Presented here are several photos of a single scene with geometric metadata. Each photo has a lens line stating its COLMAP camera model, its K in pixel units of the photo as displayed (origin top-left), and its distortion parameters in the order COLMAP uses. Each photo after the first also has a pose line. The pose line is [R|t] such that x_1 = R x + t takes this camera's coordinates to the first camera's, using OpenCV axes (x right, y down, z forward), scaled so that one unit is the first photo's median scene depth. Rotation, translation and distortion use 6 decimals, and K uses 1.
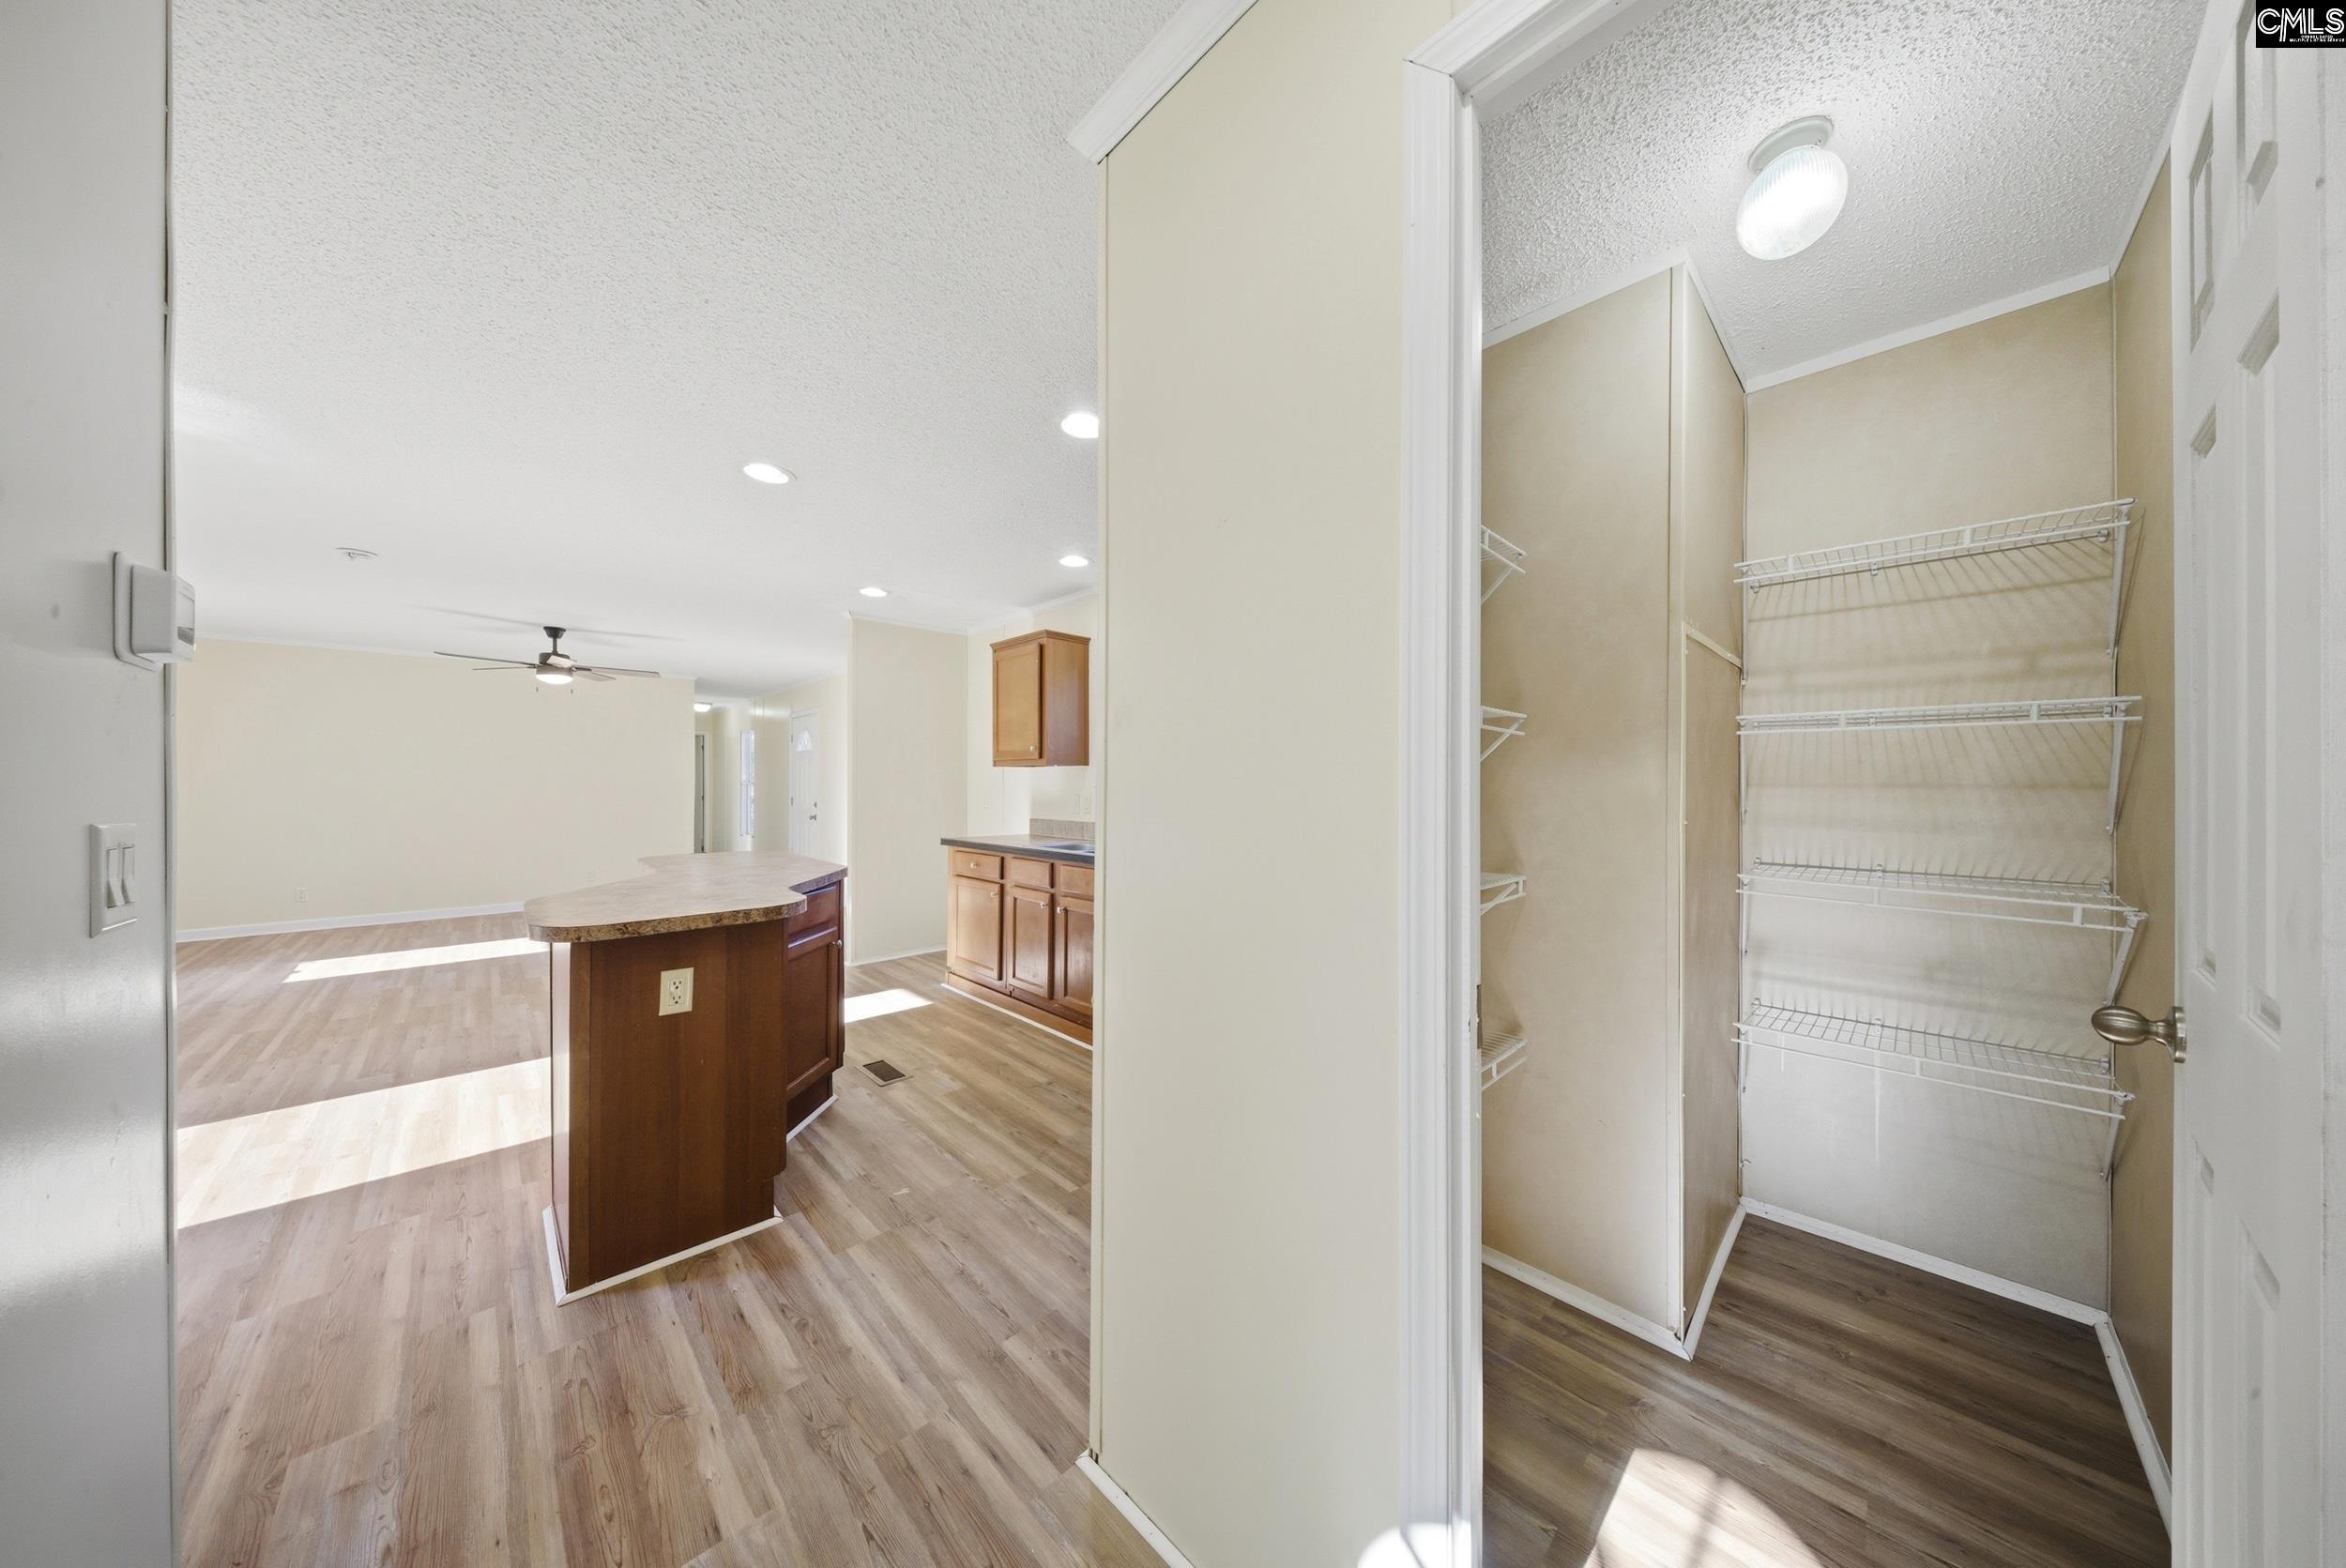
lens RADIAL K [[702.3, 0, 1186.2], [0, 702.3, 788.8], [0, 0, 1]] dist [-0.001892, -0.000985]
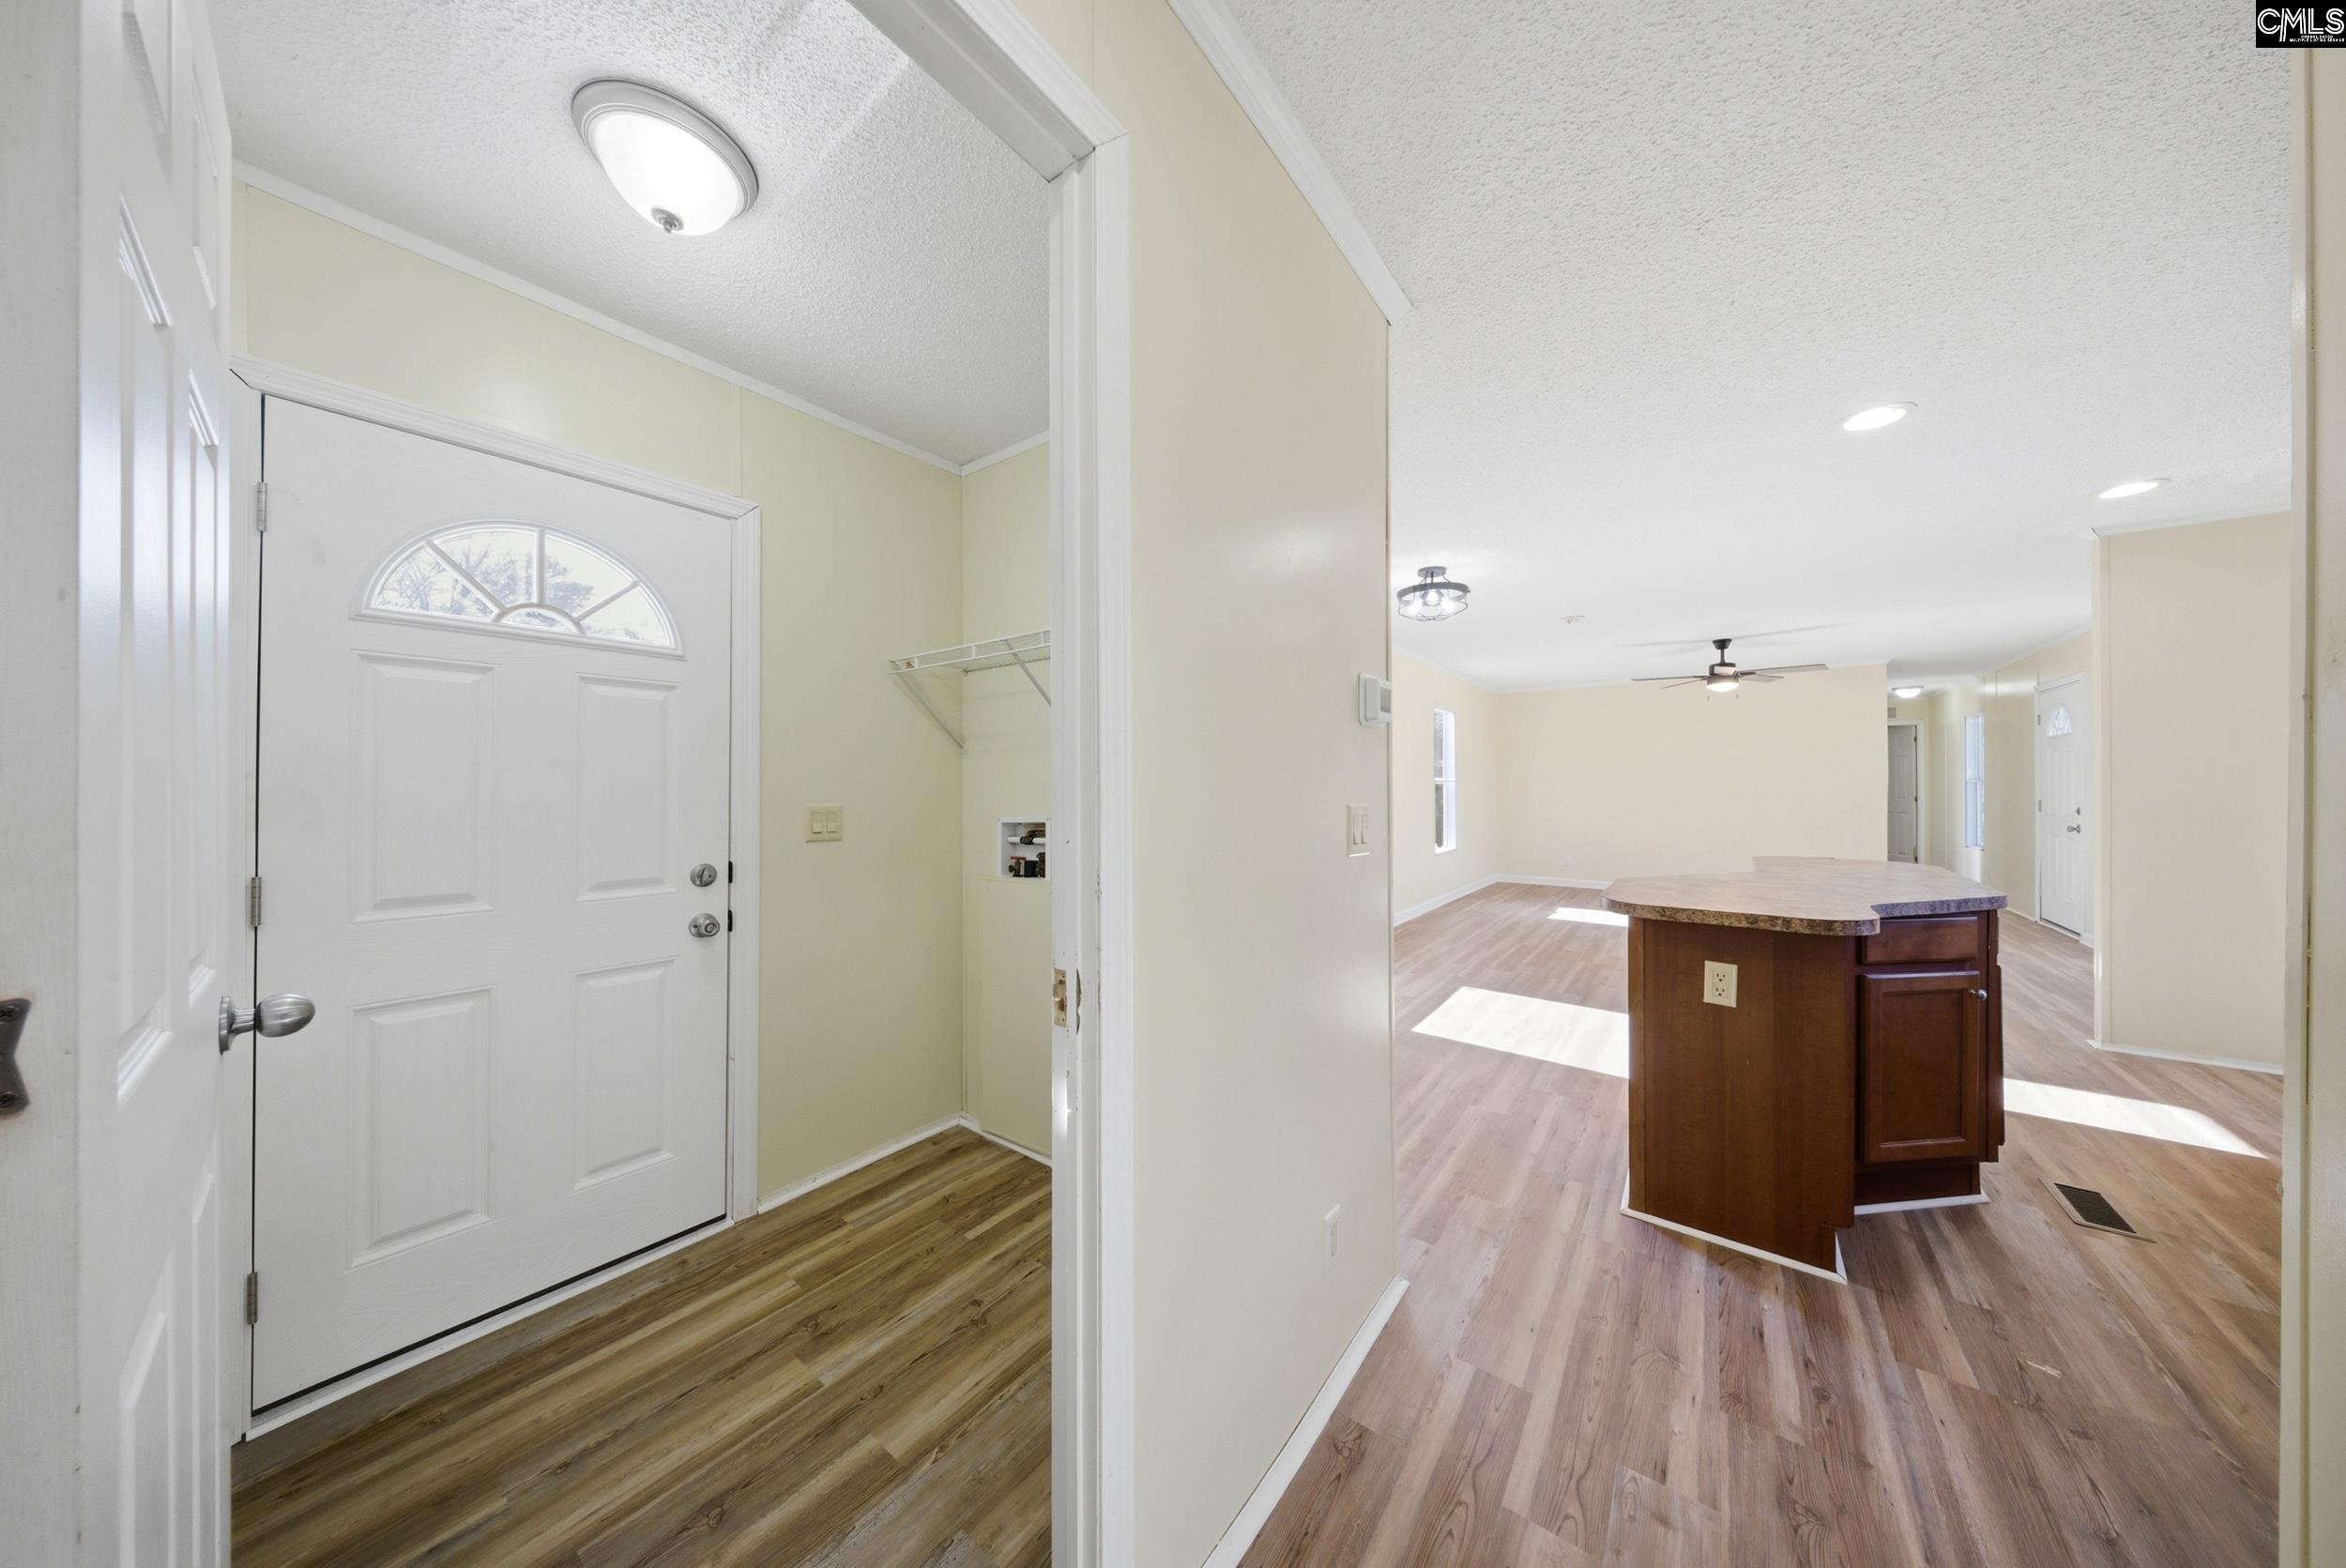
lens RADIAL K [[702.3, 0, 1182.0], [0, 702.3, 790.5], [0, 0, 1]] dist [-0.001892, -0.000985]
pose [[0.134997, 0.004445, -0.990836, 0.168720], [-0.000685, 0.999990, 0.004393, -0.000035], [0.990846, 0.000086, 0.134999, 0.064984]]
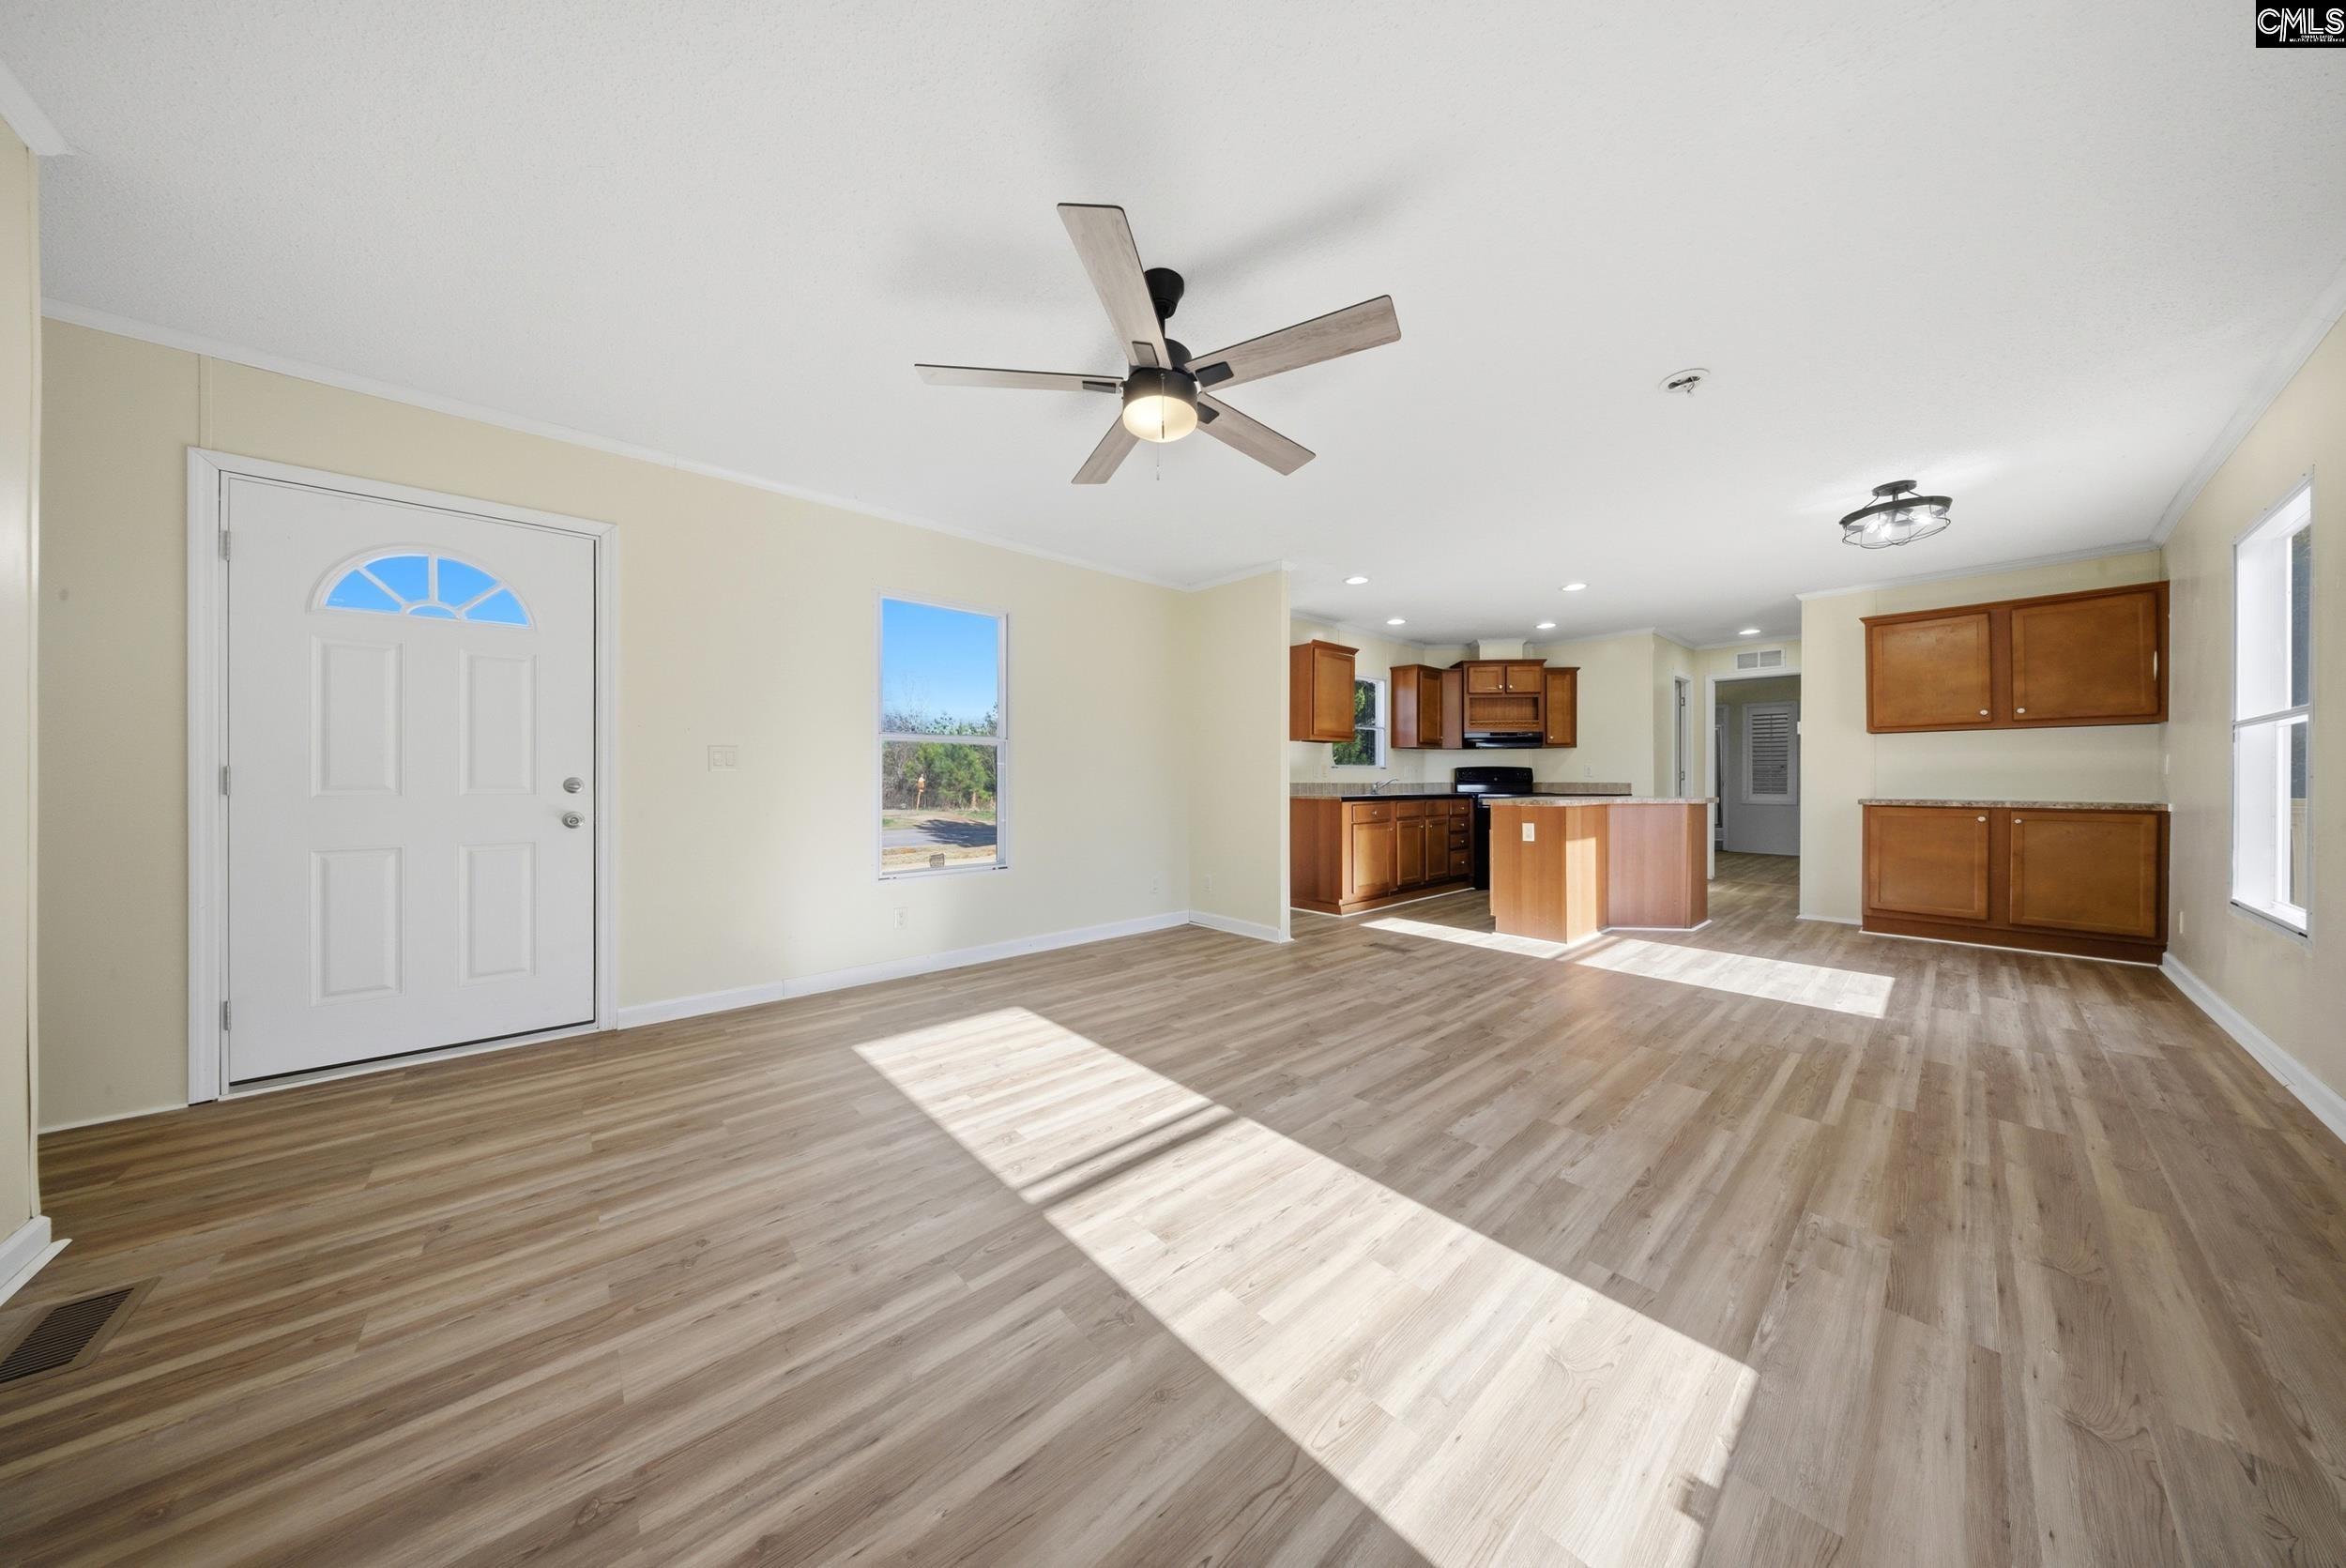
lens RADIAL K [[702.3, 0, 1177.6], [0, 702.3, 777.8], [0, 0, 1]] dist [-0.001892, -0.000985]
pose [[0.061906, 0.002162, 0.998080, -3.409670], [0.005598, 0.999981, -0.002513, 0.081562], [-0.998066, 0.005743, 0.061892, 2.601748]]
